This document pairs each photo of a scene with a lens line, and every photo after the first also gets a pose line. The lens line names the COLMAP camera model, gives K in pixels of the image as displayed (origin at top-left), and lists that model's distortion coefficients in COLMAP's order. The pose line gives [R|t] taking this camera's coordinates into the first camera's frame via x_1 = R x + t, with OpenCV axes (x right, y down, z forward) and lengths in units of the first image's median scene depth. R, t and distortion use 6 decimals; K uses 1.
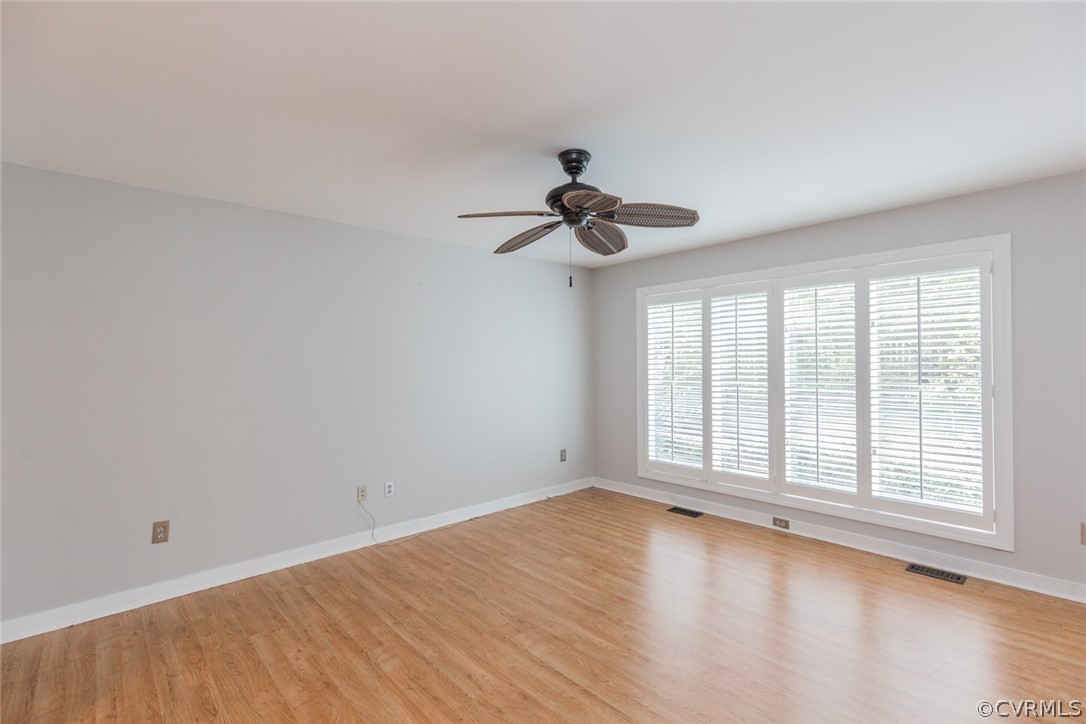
lens RADIAL K [[490.2, 0, 544.2], [0, 490.2, 364.4], [0, 0, 1]] dist [0.009550, -0.000693]
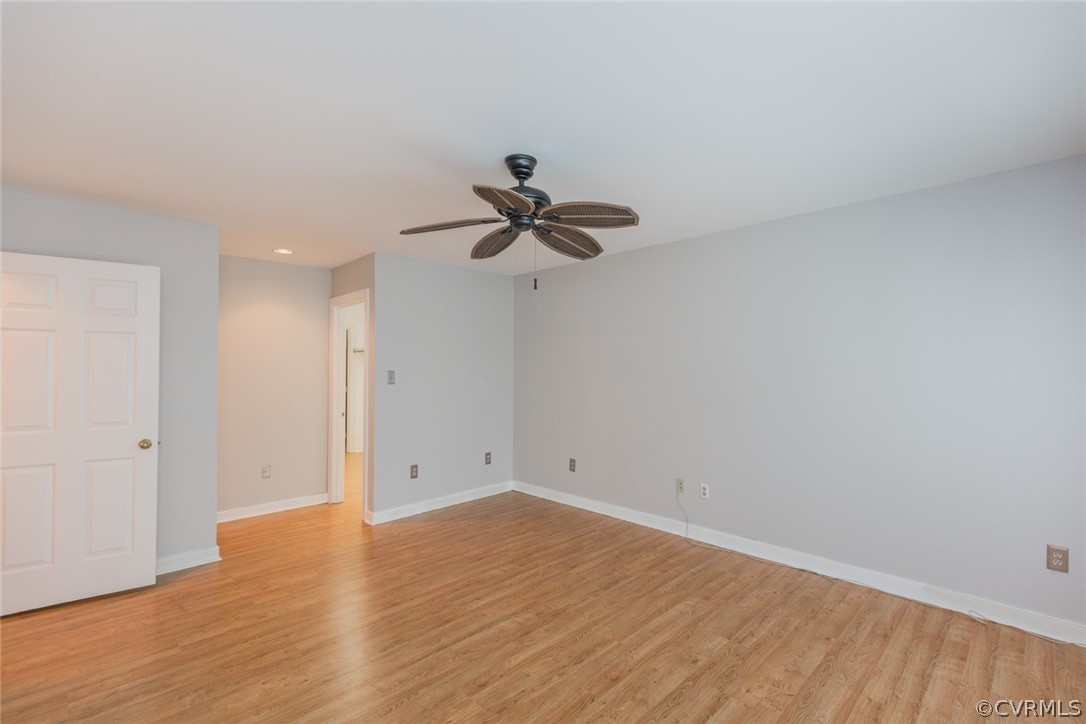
lens RADIAL K [[490.2, 0, 544.2], [0, 490.2, 364.4], [0, 0, 1]] dist [0.009550, -0.000693]
pose [[0.035845, 0.004792, -0.999346, 0.798132], [-0.001496, 0.999988, 0.004742, -0.009991], [0.999356, 0.001325, 0.035852, 0.756104]]
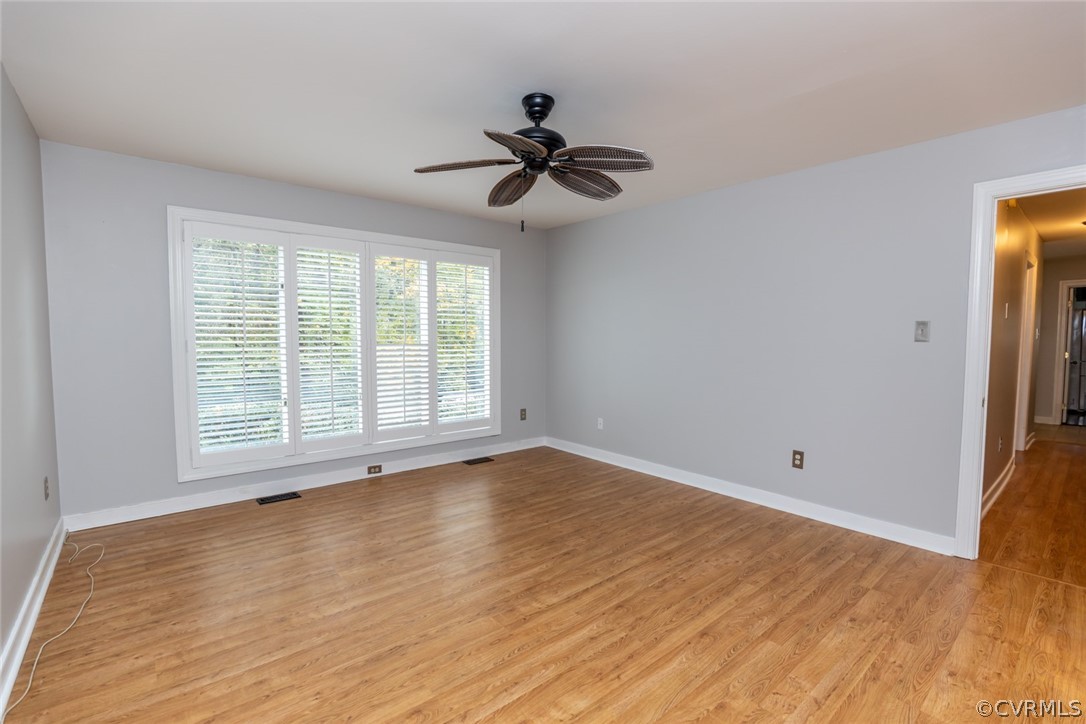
lens RADIAL K [[496.5, 0, 545.8], [0, 496.5, 362.6], [0, 0, 1]] dist [-0.038185, 0.010950]
pose [[0.033555, -0.043845, 0.998475, -0.715516], [-0.003986, 0.999023, 0.044003, 0.042845], [-0.999429, -0.005456, 0.033347, 0.708442]]
